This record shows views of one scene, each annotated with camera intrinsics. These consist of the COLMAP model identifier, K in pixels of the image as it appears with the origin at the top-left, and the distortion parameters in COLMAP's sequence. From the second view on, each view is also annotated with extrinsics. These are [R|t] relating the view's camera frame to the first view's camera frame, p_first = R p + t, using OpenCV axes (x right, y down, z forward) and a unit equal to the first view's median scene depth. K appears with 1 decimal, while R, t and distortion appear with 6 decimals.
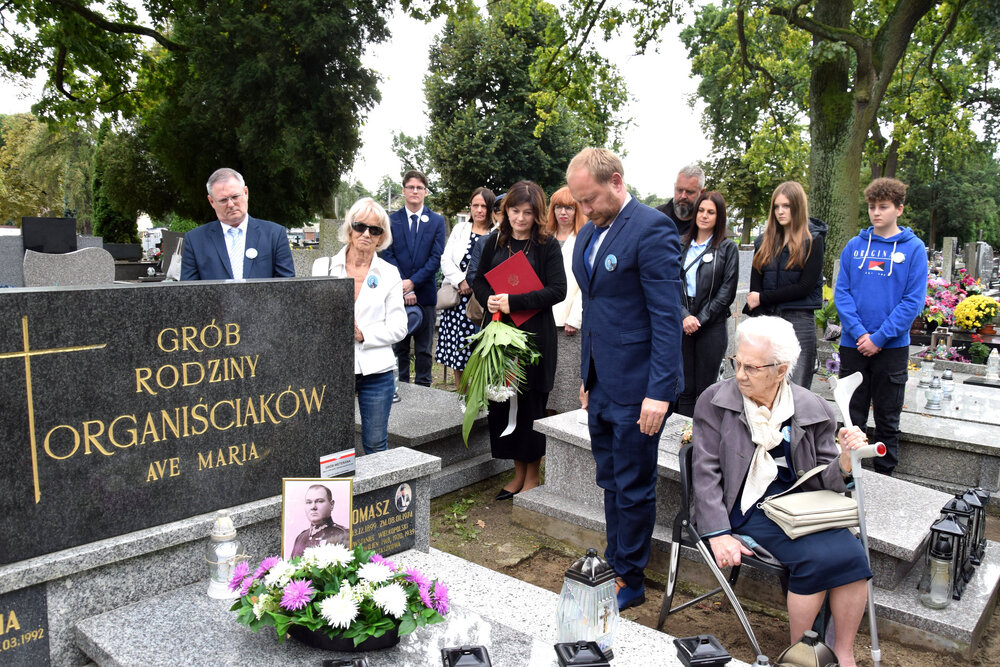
lens RADIAL K [[796.9, 0, 511.8], [0, 796.9, 336.8], [0, 0, 1]] dist [-0.150637, 0.124683]
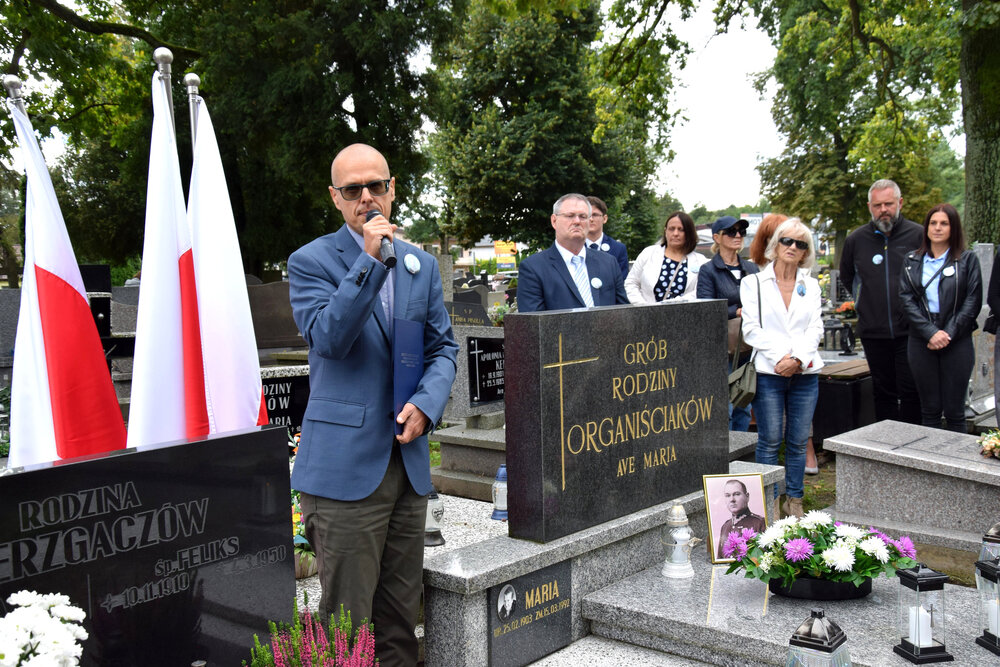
lens RADIAL K [[1061.8, 0, 499.4], [0, 1061.8, 351.5], [0, 0, 1]] dist [-0.029414, 0.241511]
pose [[0.998816, -0.048622, 0.001392, -0.122148], [0.048631, 0.997546, -0.050373, 0.013685], [0.001060, 0.050381, 0.998729, -0.113406]]
